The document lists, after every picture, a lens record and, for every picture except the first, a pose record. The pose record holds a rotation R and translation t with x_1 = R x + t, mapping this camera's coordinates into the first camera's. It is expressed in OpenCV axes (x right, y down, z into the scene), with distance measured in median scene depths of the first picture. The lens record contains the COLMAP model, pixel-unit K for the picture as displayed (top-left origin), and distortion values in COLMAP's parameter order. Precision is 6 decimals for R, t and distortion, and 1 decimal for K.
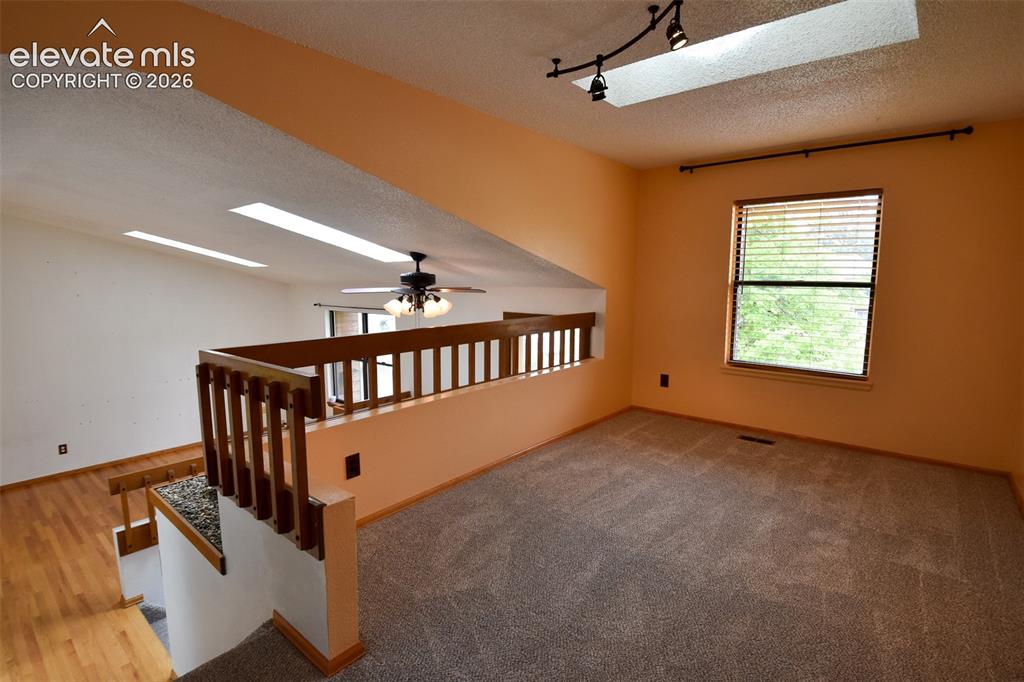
lens RADIAL K [[485.4, 0, 509.9], [0, 485.4, 341.1], [0, 0, 1]] dist [0.011936, -0.026588]
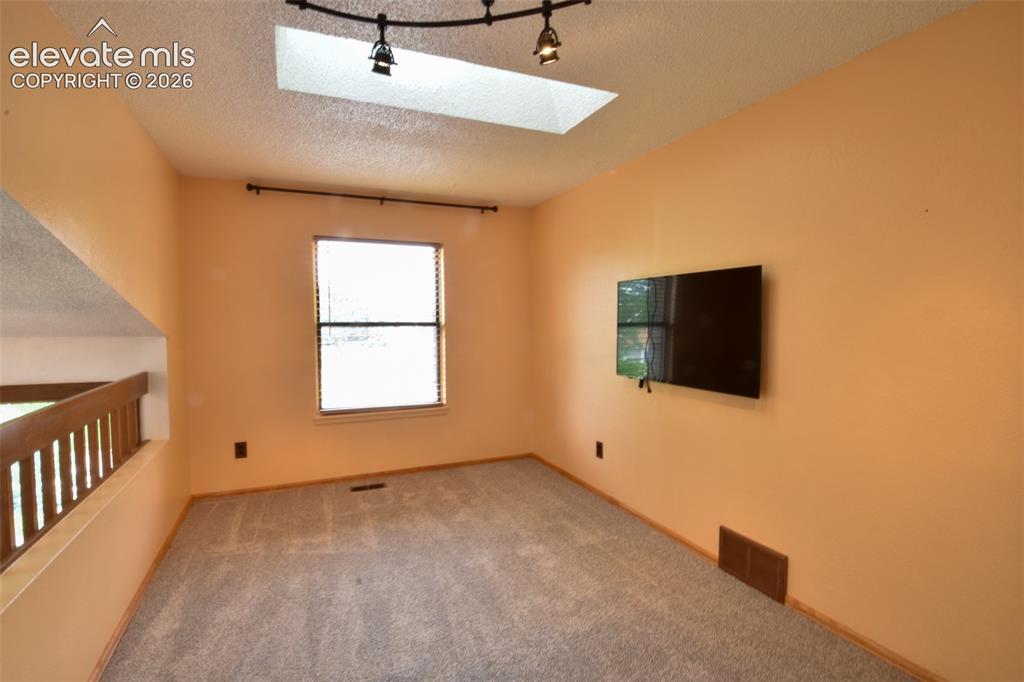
lens RADIAL K [[485.4, 0, 509.9], [0, 485.4, 341.1], [0, 0, 1]] dist [0.011936, -0.026588]
pose [[0.452950, -0.046329, 0.890332, -0.228019], [0.117561, 0.993032, -0.008136, -0.046206], [-0.883751, 0.108354, 0.455240, 0.324163]]
